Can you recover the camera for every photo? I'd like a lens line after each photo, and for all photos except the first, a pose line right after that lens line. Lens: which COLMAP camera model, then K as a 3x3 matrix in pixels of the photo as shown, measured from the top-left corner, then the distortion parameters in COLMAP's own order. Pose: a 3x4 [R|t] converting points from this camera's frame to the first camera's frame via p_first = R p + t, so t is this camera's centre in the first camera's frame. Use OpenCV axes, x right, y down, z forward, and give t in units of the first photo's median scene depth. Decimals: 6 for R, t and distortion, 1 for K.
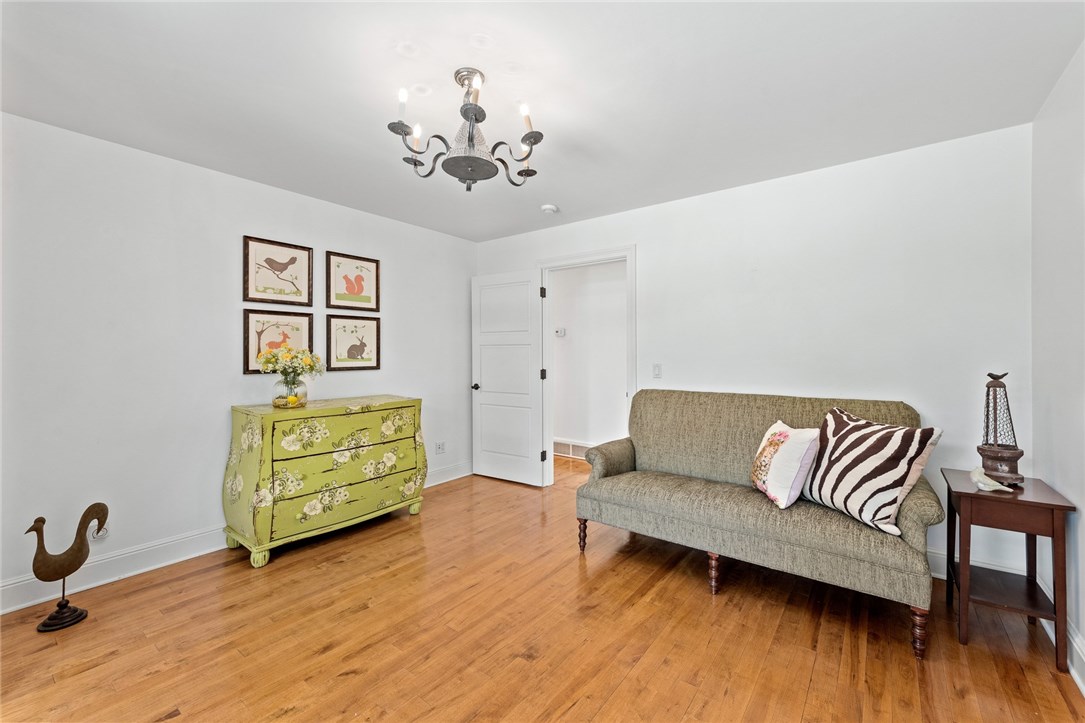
lens RADIAL K [[444.7, 0, 541.8], [0, 444.7, 350.6], [0, 0, 1]] dist [0.008246, -0.000629]
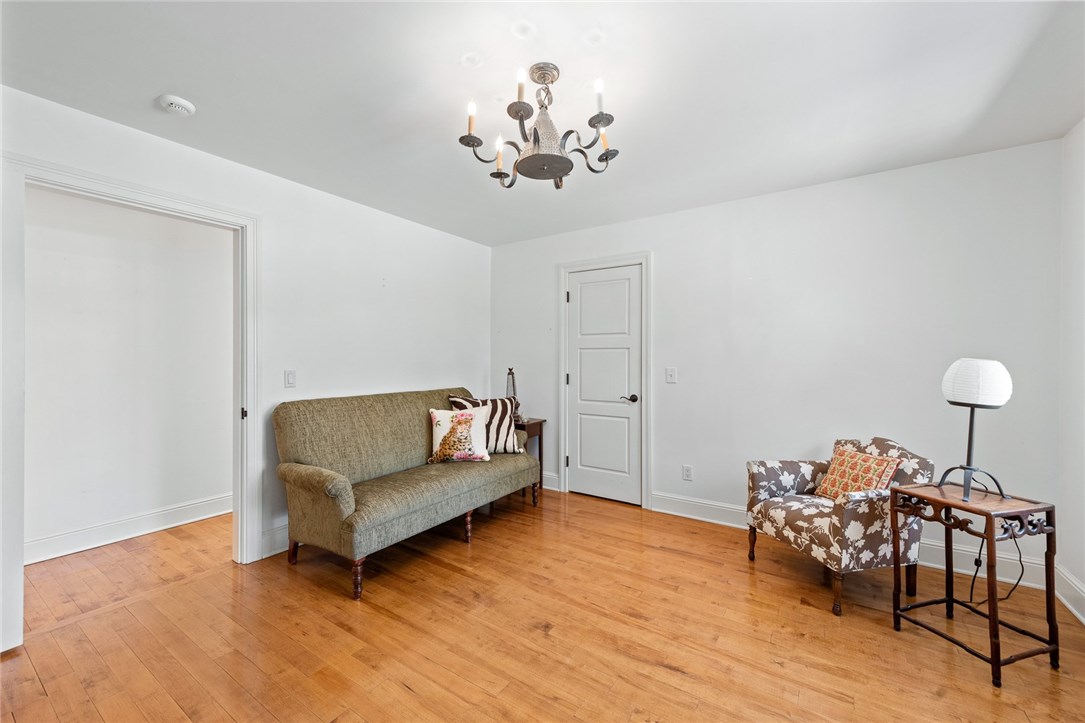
lens RADIAL K [[444.7, 0, 541.8], [0, 444.7, 350.6], [0, 0, 1]] dist [0.008246, -0.000629]
pose [[-0.081741, 0.020767, 0.996437, -1.050737], [-0.003247, 0.999772, -0.021103, 0.012703], [-0.996648, -0.004961, -0.081655, 1.003723]]
